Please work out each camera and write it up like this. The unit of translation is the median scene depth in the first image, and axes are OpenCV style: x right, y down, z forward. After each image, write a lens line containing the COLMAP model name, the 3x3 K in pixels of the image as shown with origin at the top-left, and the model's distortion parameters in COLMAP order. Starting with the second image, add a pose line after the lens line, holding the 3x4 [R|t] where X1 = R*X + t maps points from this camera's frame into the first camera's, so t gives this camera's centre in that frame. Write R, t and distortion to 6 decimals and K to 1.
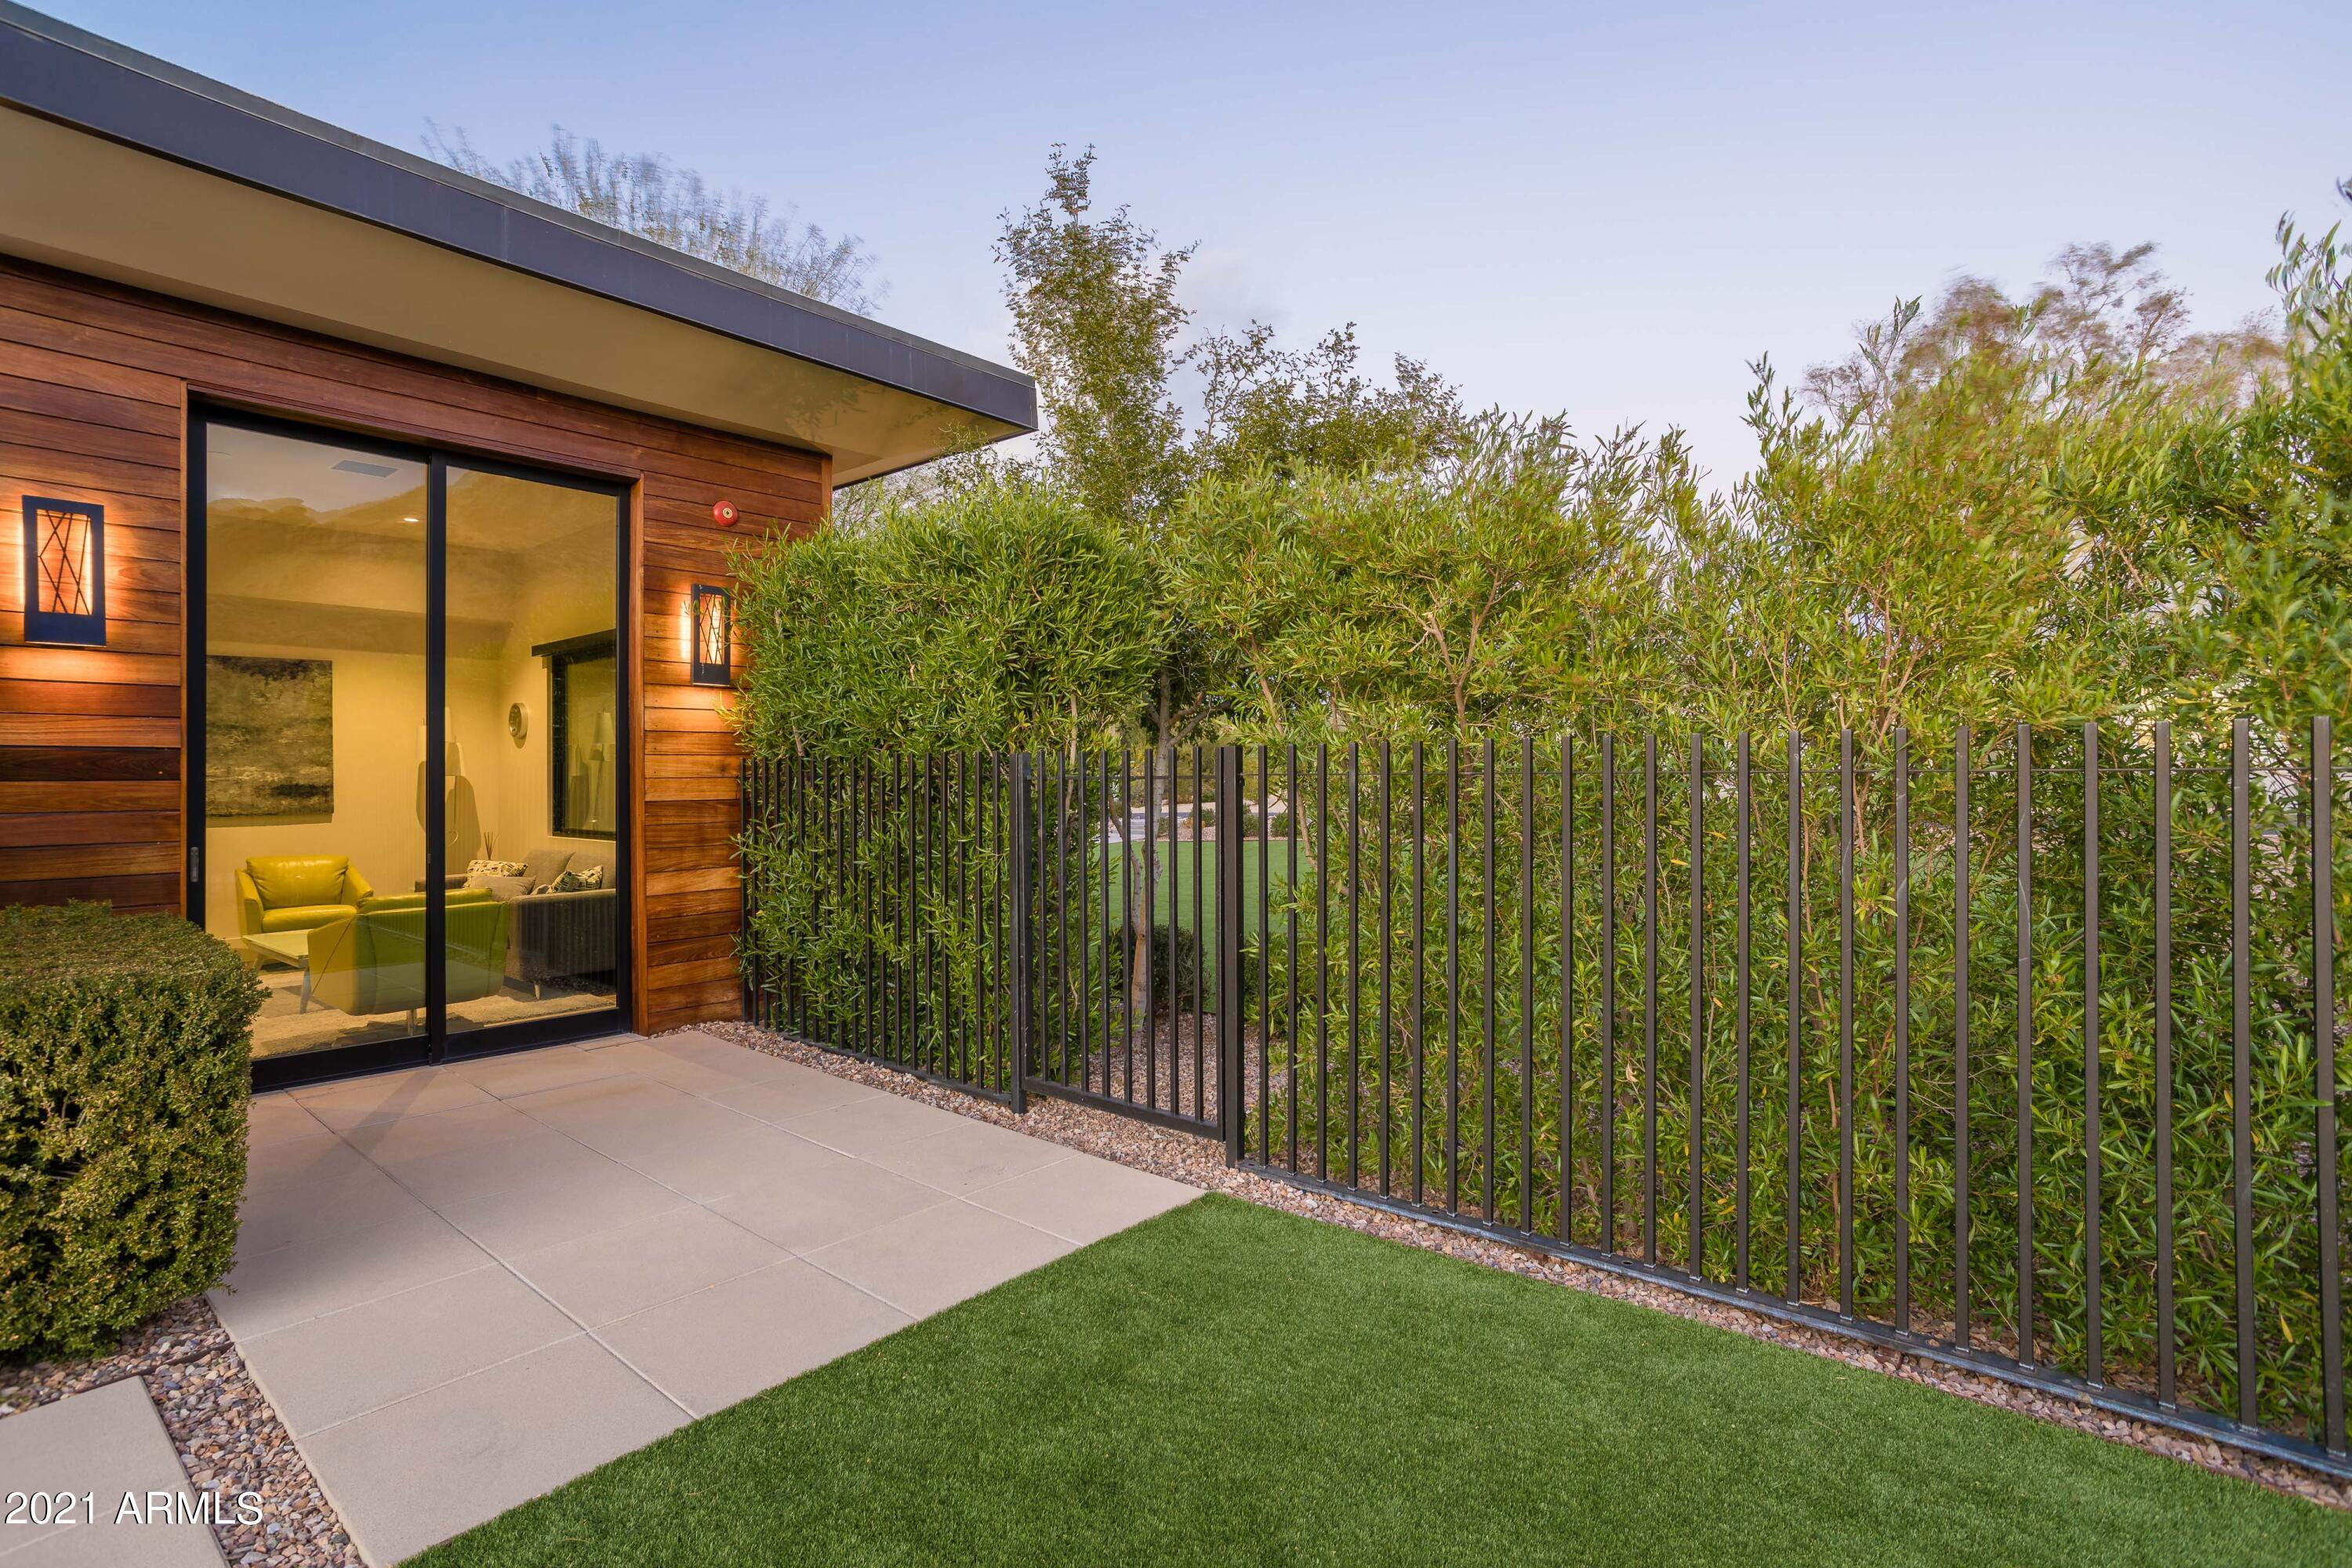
lens RADIAL K [[1142.1, 0, 1172.5], [0, 1142.1, 770.4], [0, 0, 1]] dist [-0.045800, 0.029731]
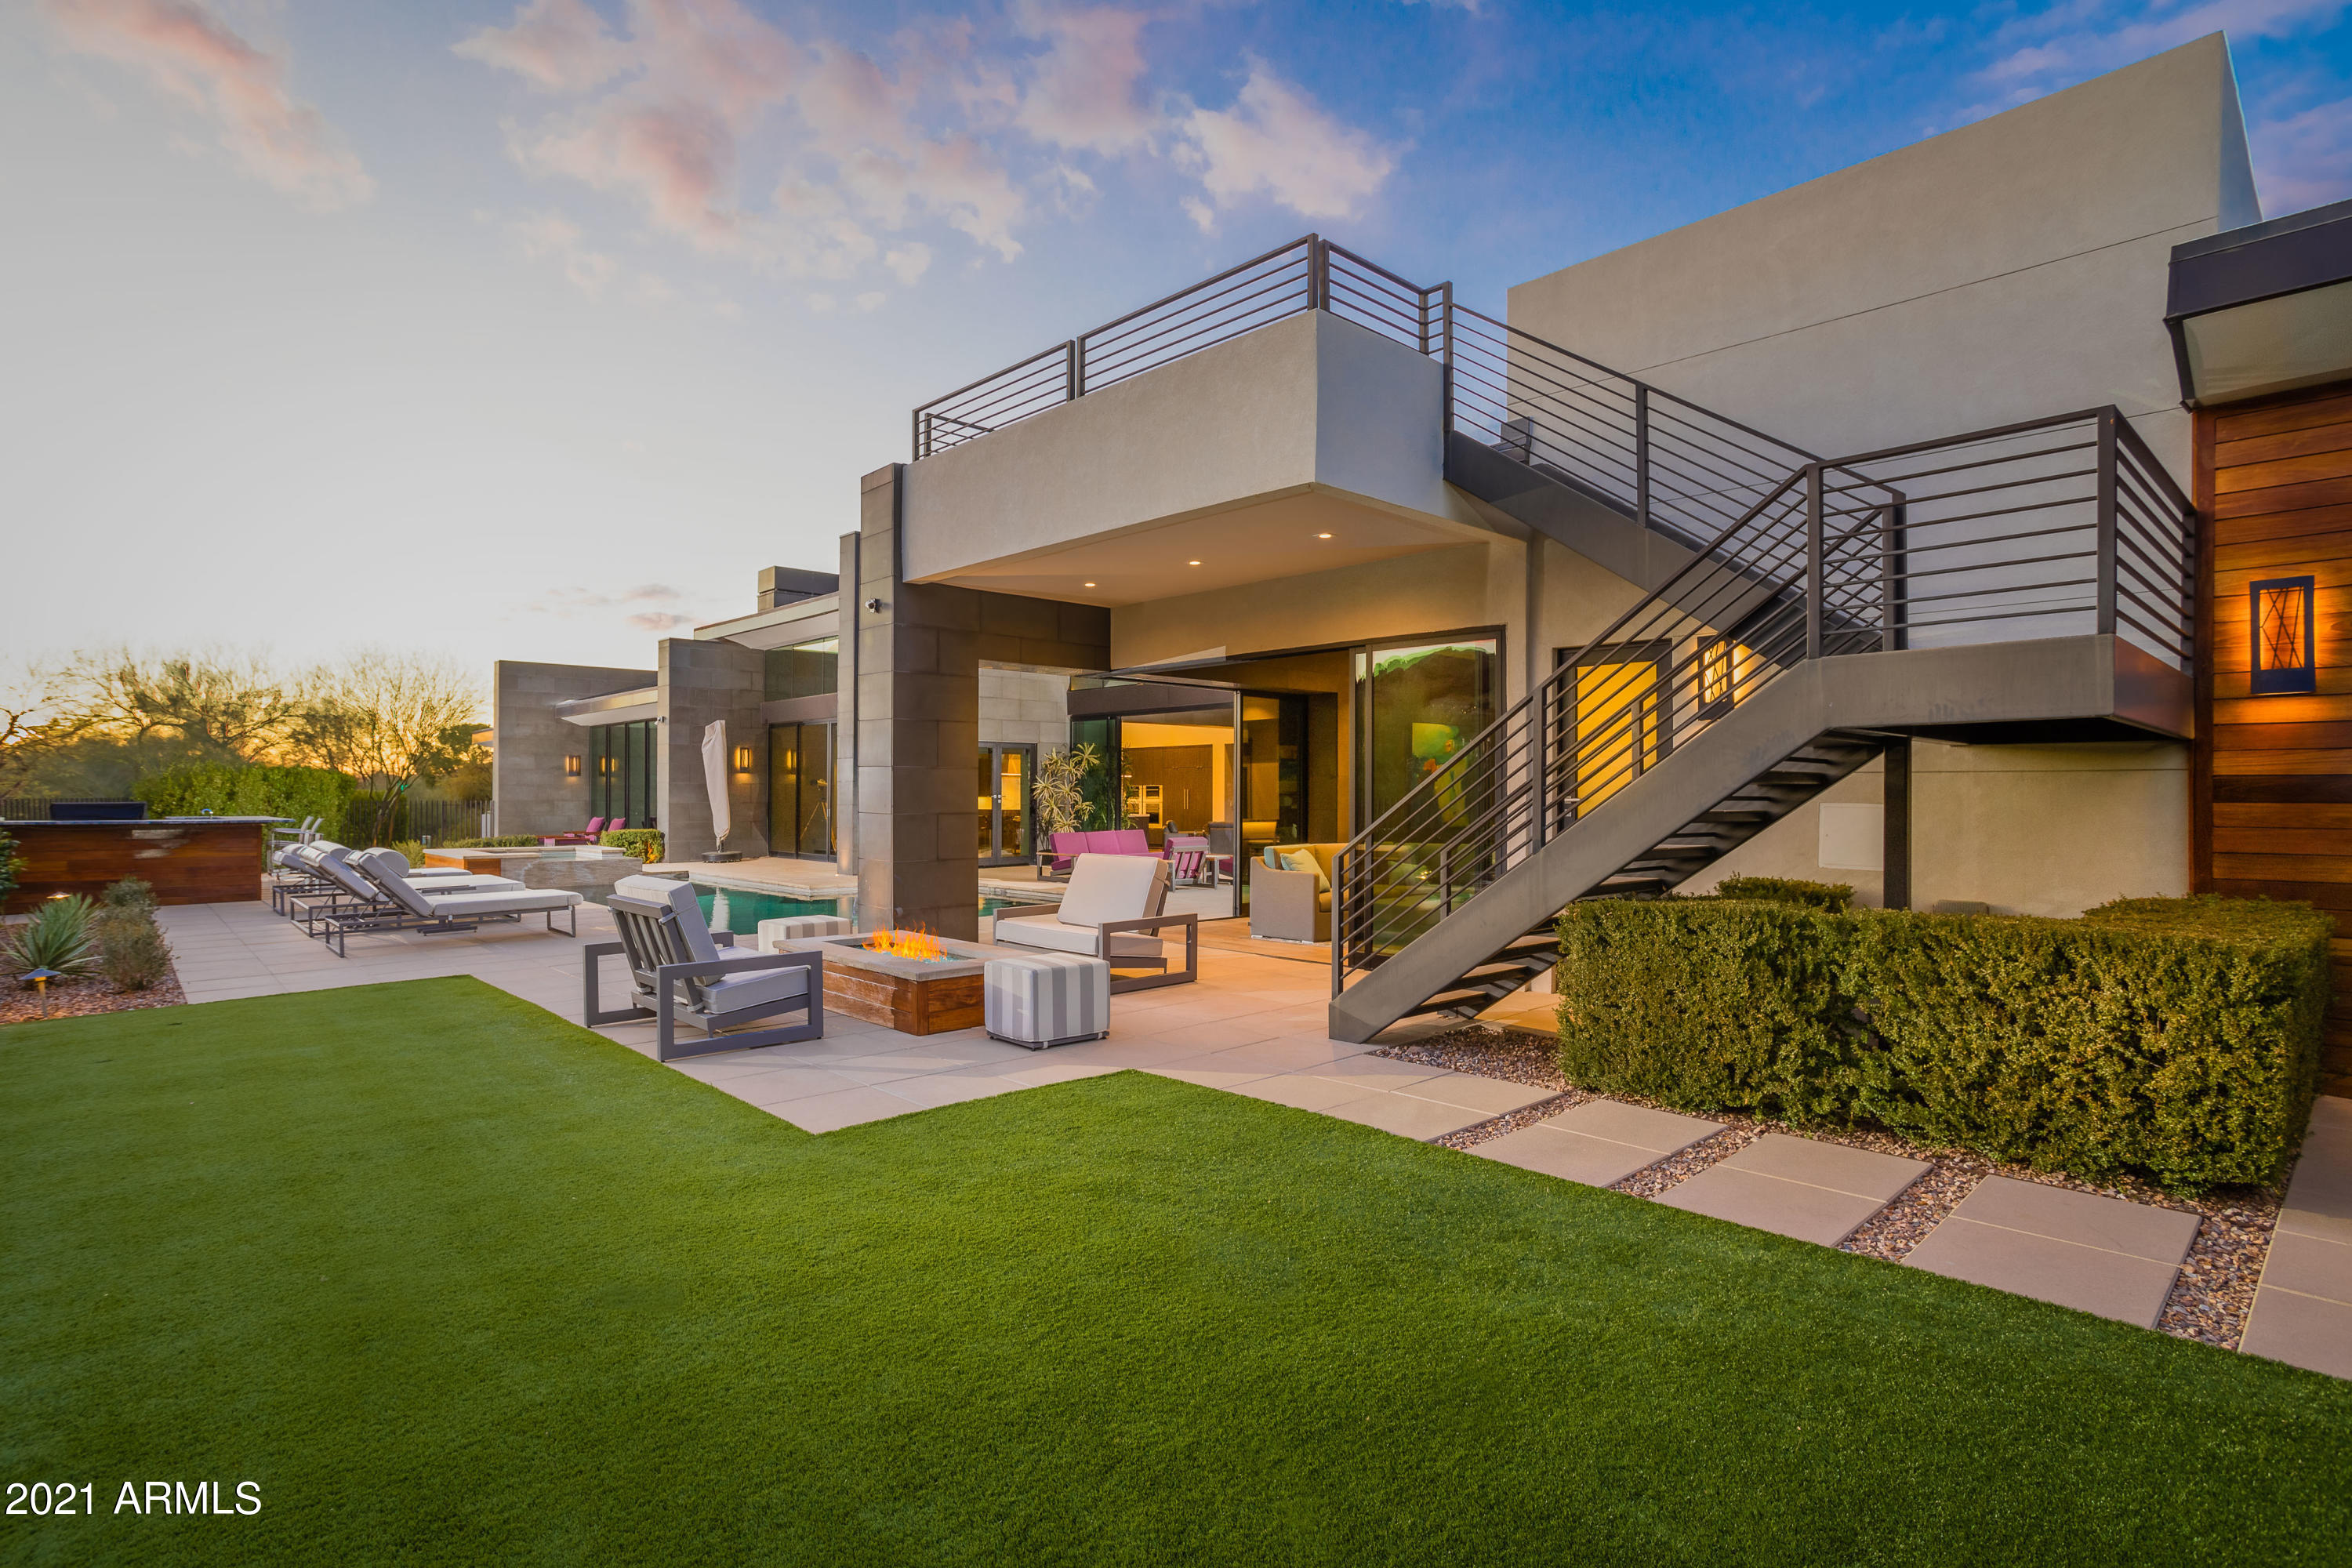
lens RADIAL K [[1142.1, 0, 1172.5], [0, 1142.1, 770.4], [0, 0, 1]] dist [-0.045800, 0.029731]
pose [[-0.116113, -0.020043, -0.993034, 0.652139], [0.002577, 0.999787, -0.020481, -0.006723], [0.993233, -0.004937, -0.116037, -0.133160]]
